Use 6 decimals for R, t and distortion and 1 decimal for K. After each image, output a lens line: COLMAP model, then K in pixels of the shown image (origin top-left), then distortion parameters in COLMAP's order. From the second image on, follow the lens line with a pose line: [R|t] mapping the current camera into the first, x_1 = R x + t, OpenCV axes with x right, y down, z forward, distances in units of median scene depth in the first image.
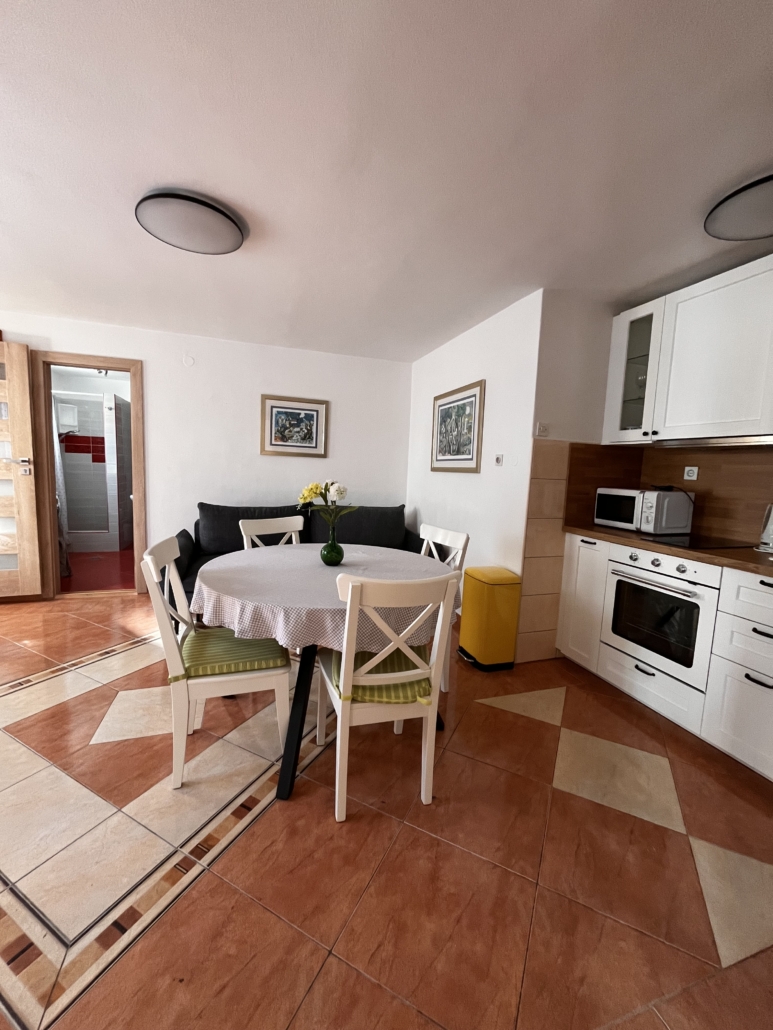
lens RADIAL K [[414.5, 0, 383.9], [0, 414.5, 516.1], [0, 0, 1]] dist [-0.004957, -0.000175]
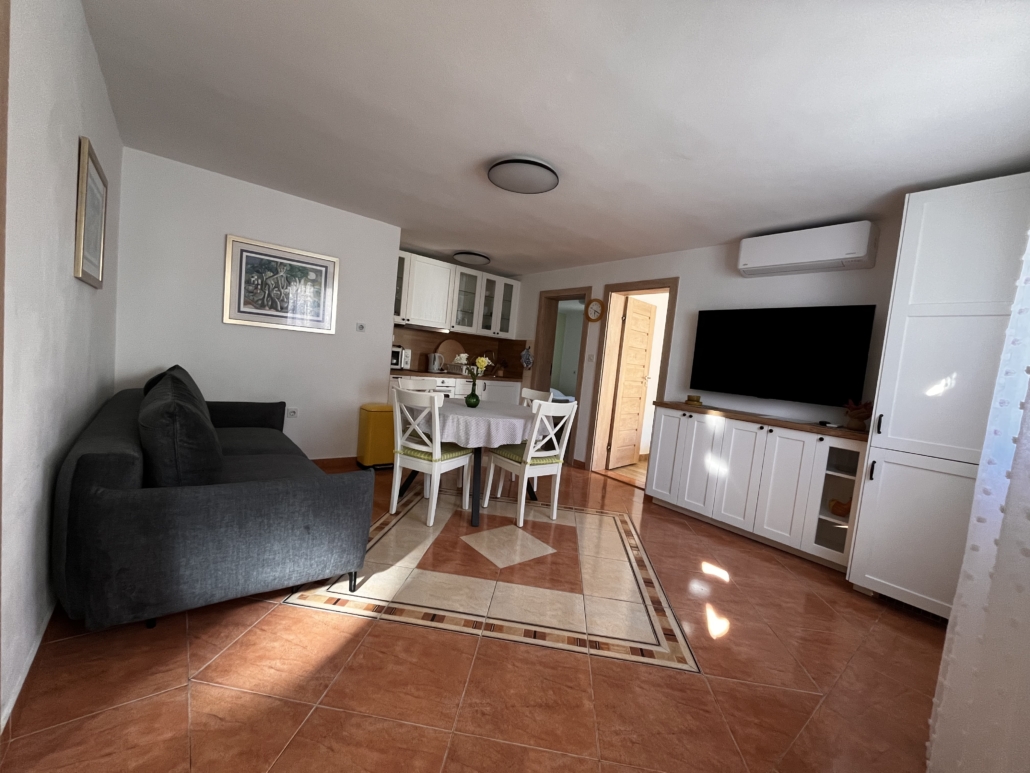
lens RADIAL K [[414.5, 0, 514.6], [0, 414.5, 388.9], [0, 0, 1]] dist [-0.004957, -0.000175]
pose [[-0.351008, -0.139992, 0.925849, -1.394223], [-0.006892, 0.989120, 0.146946, -0.160948], [-0.936347, 0.045198, -0.348154, 1.171671]]
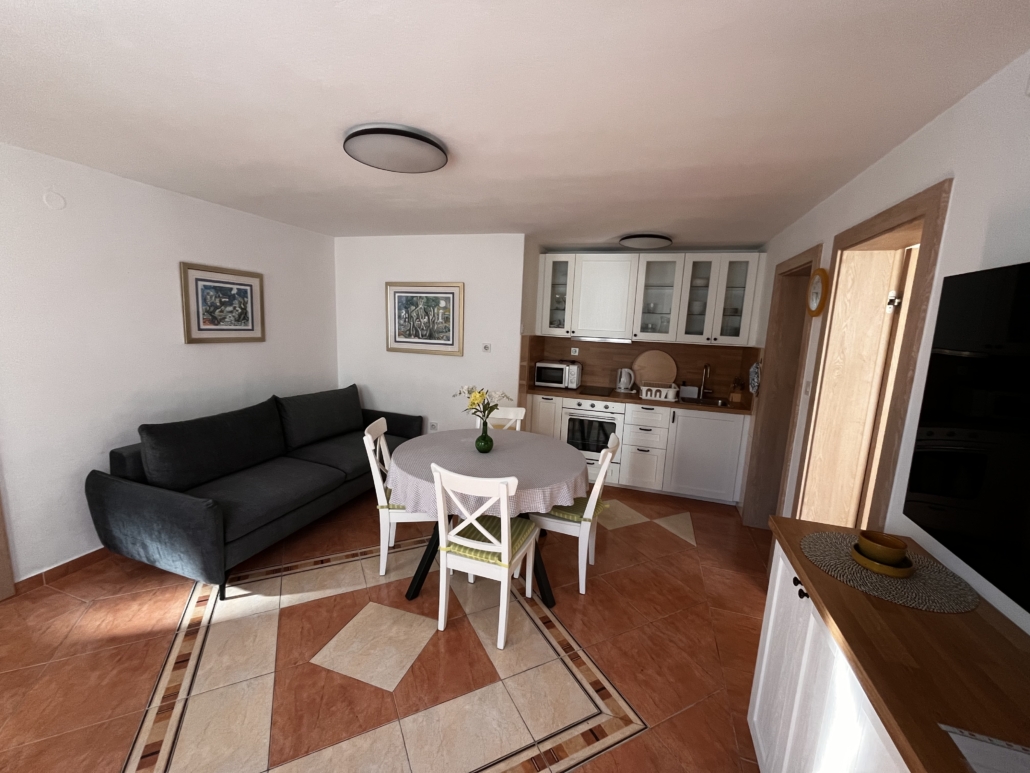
lens RADIAL K [[414.5, 0, 515.6], [0, 414.5, 390.0], [0, 0, 1]] dist [-0.004957, -0.000175]
pose [[0.588905, -0.145907, 0.794923, -0.882859], [0.072372, 0.989138, 0.127939, -0.190597], [-0.804955, -0.017813, 0.593068, 0.137931]]
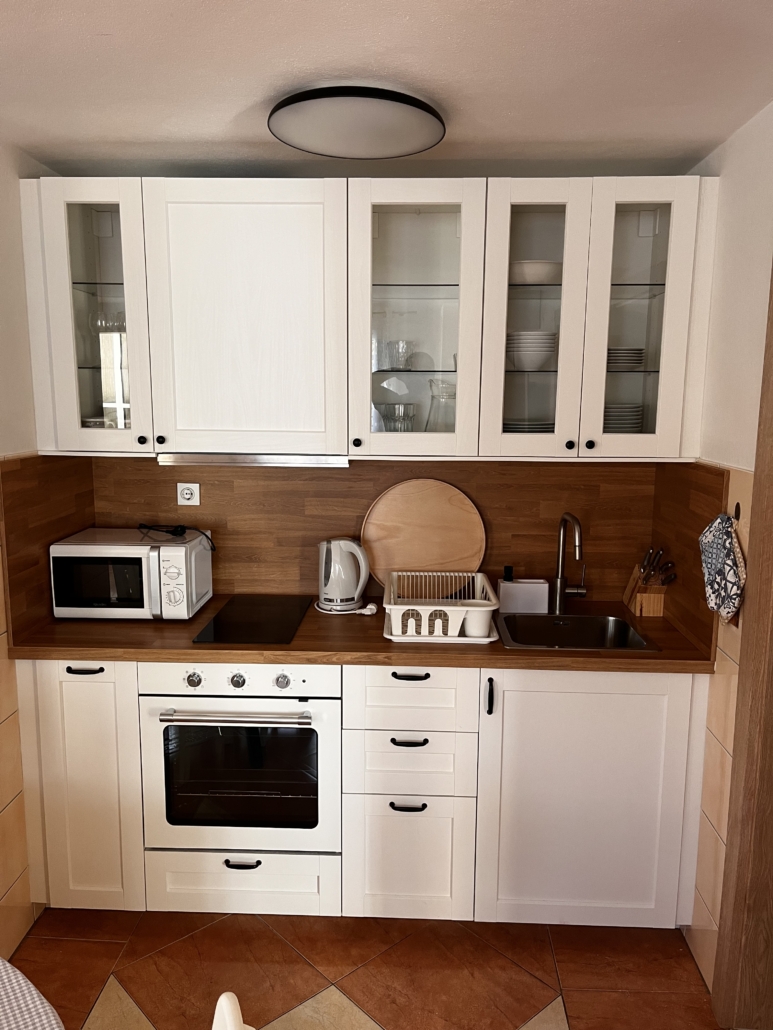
lens RADIAL K [[792.5, 0, 390.6], [0, 792.5, 521.2], [0, 0, 1]] dist [0.042482, -0.017369]
pose [[0.350414, -0.186311, 0.917877, -0.201375], [0.112625, 0.981286, 0.156185, -0.213744], [-0.929799, 0.048646, 0.364840, 0.330826]]
